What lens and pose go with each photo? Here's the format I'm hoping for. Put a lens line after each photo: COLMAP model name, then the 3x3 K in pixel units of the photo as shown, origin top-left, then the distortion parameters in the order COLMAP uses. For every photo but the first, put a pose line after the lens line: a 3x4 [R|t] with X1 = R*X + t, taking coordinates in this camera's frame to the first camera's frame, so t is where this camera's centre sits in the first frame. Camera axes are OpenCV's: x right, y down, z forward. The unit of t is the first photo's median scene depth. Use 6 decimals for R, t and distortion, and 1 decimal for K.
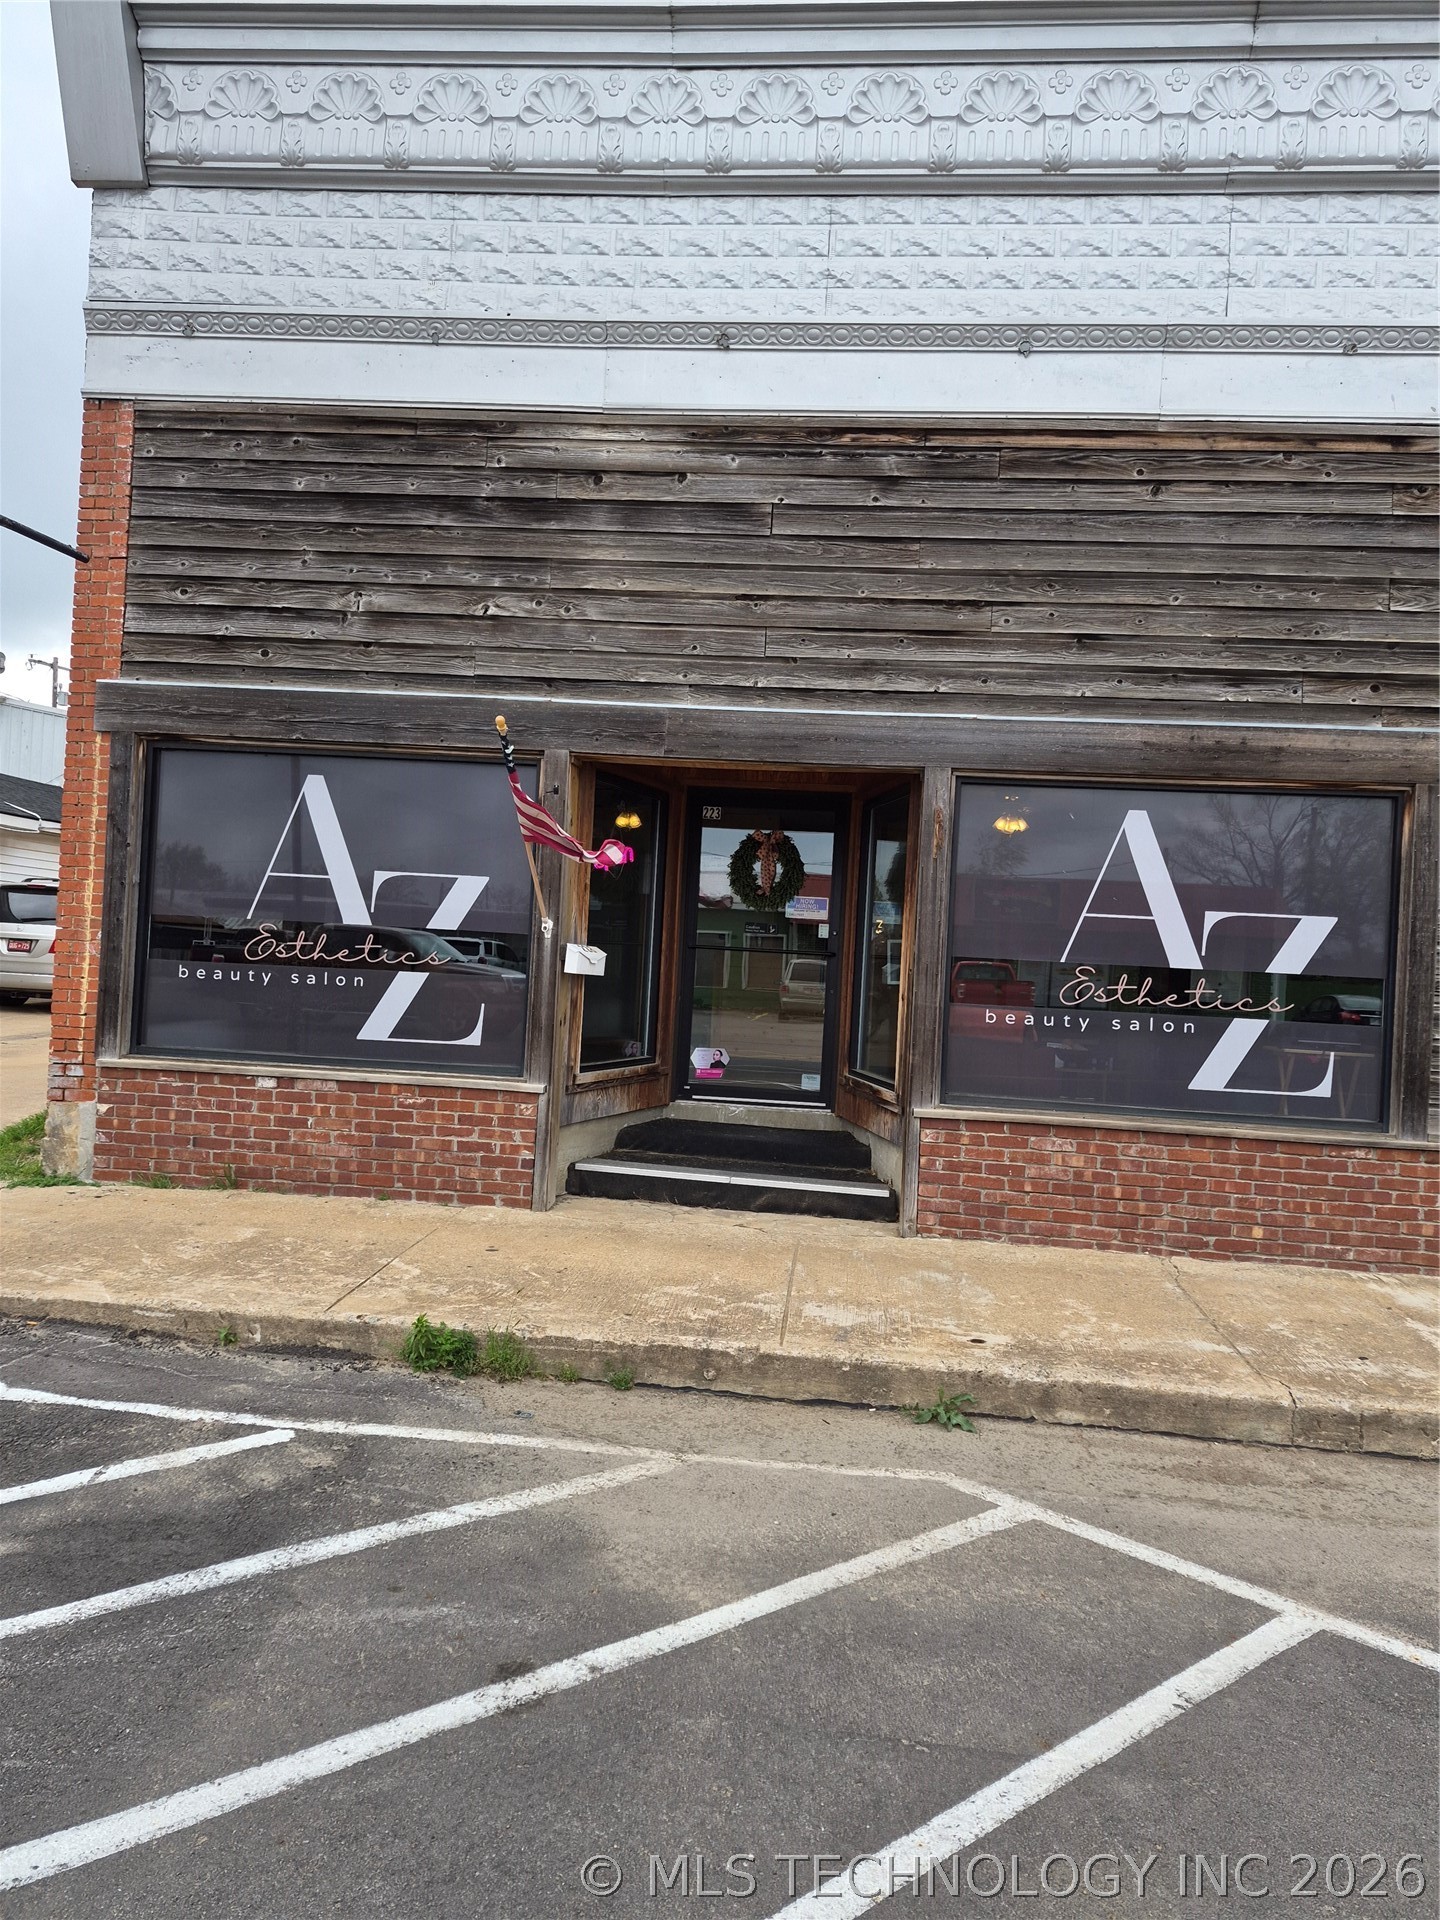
lens RADIAL K [[1329.8, 0, 752.3], [0, 1329.8, 944.7], [0, 0, 1]] dist [0.100065, -0.132691]
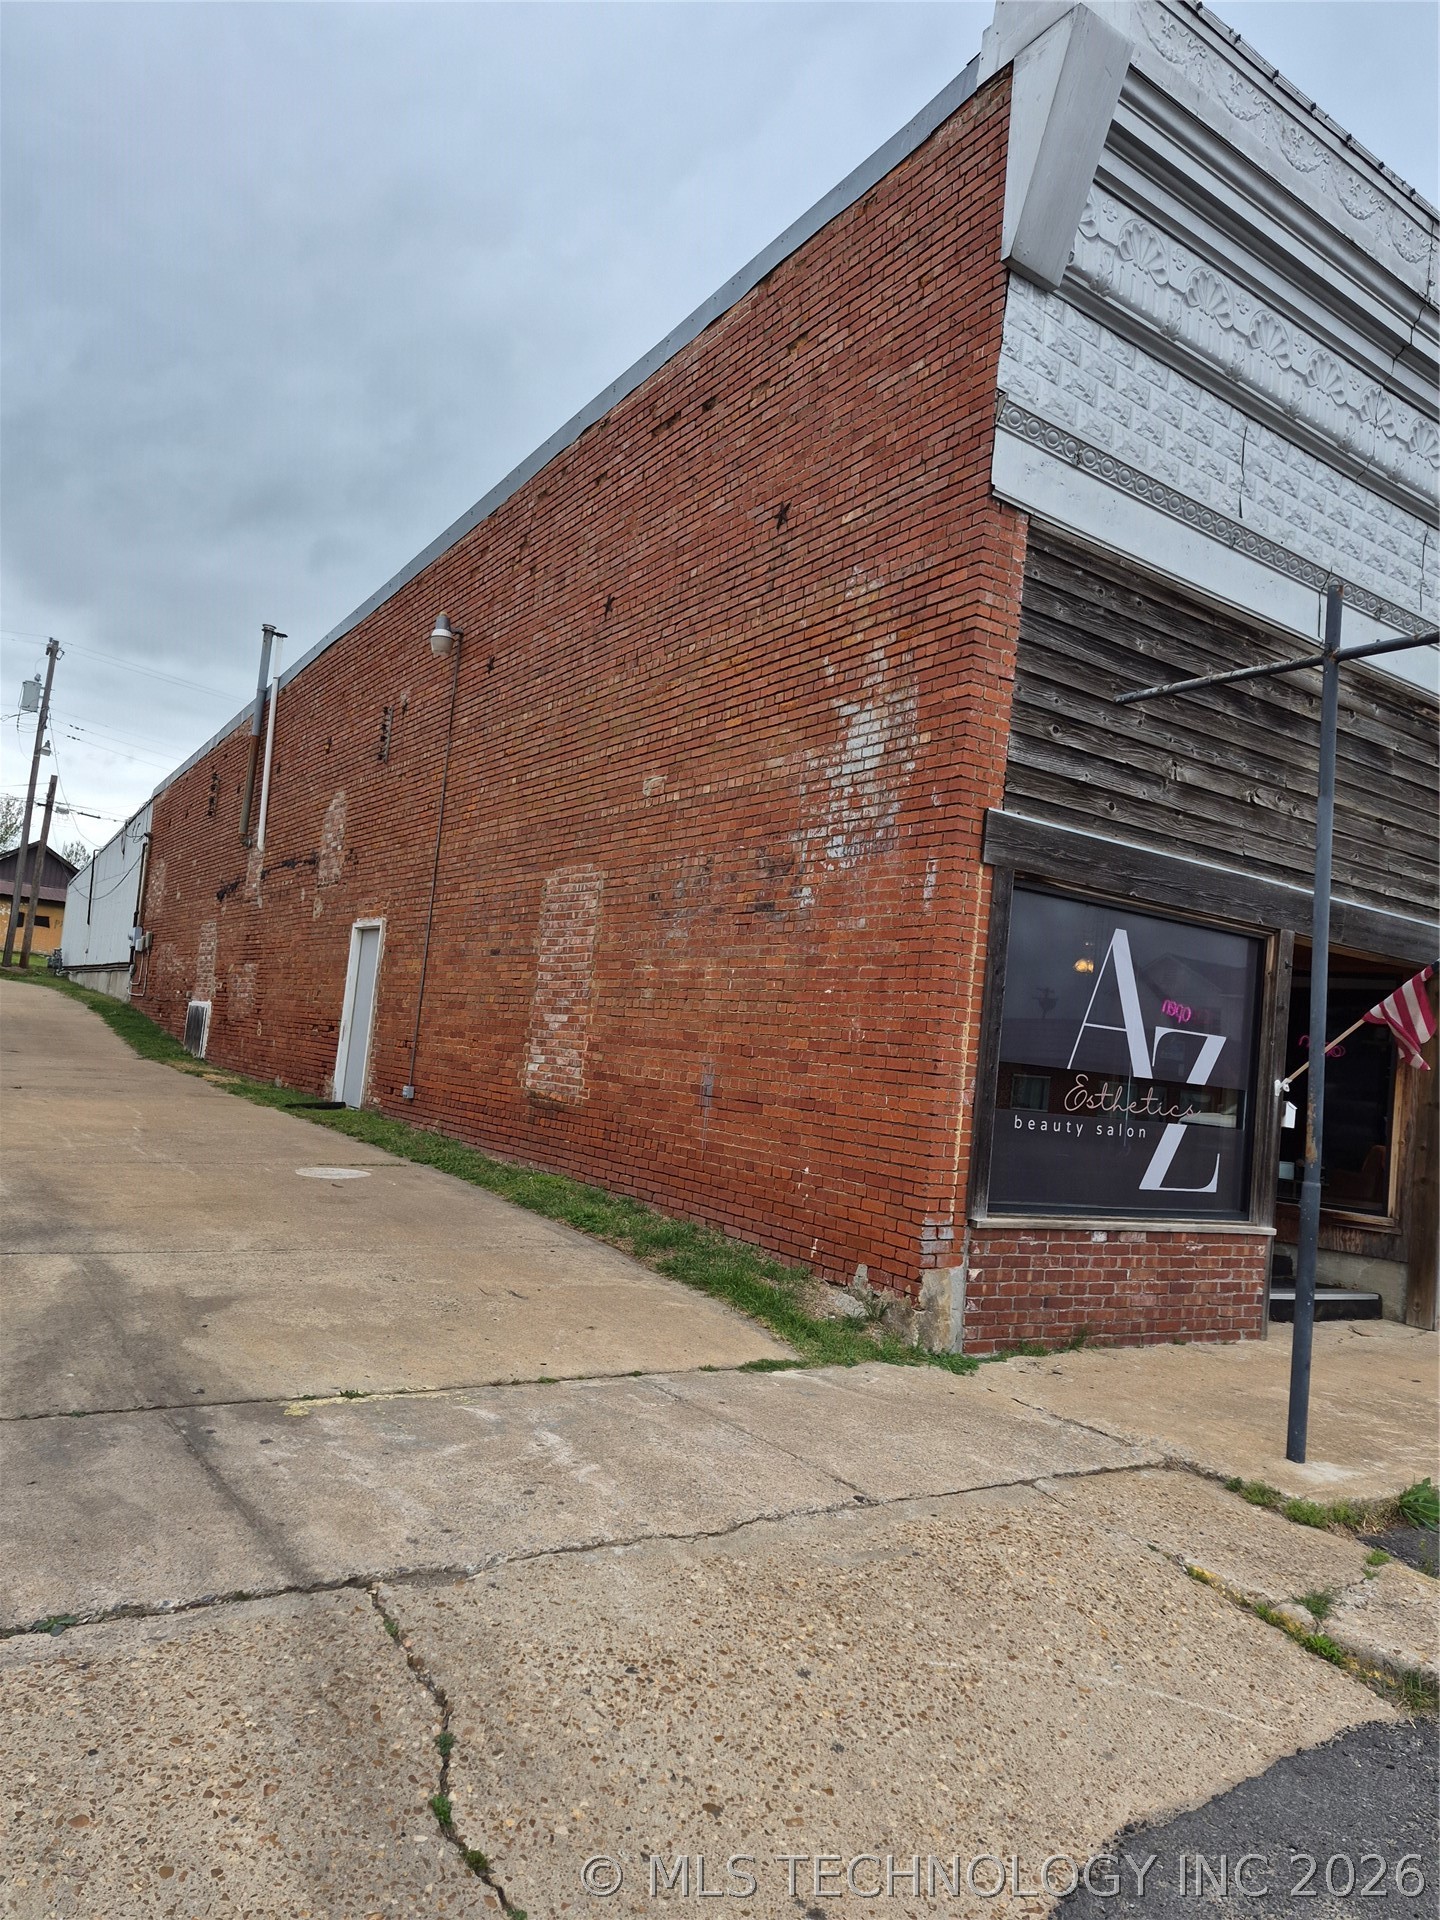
lens RADIAL K [[1336.4, 0, 740.1], [0, 1336.4, 971.8], [0, 0, 1]] dist [0.122184, -0.181563]
pose [[0.755151, 0.064417, 0.652378, -1.220286], [-0.065296, 0.997603, -0.022922, -0.052622], [-0.652290, -0.025288, 0.757547, 0.418512]]
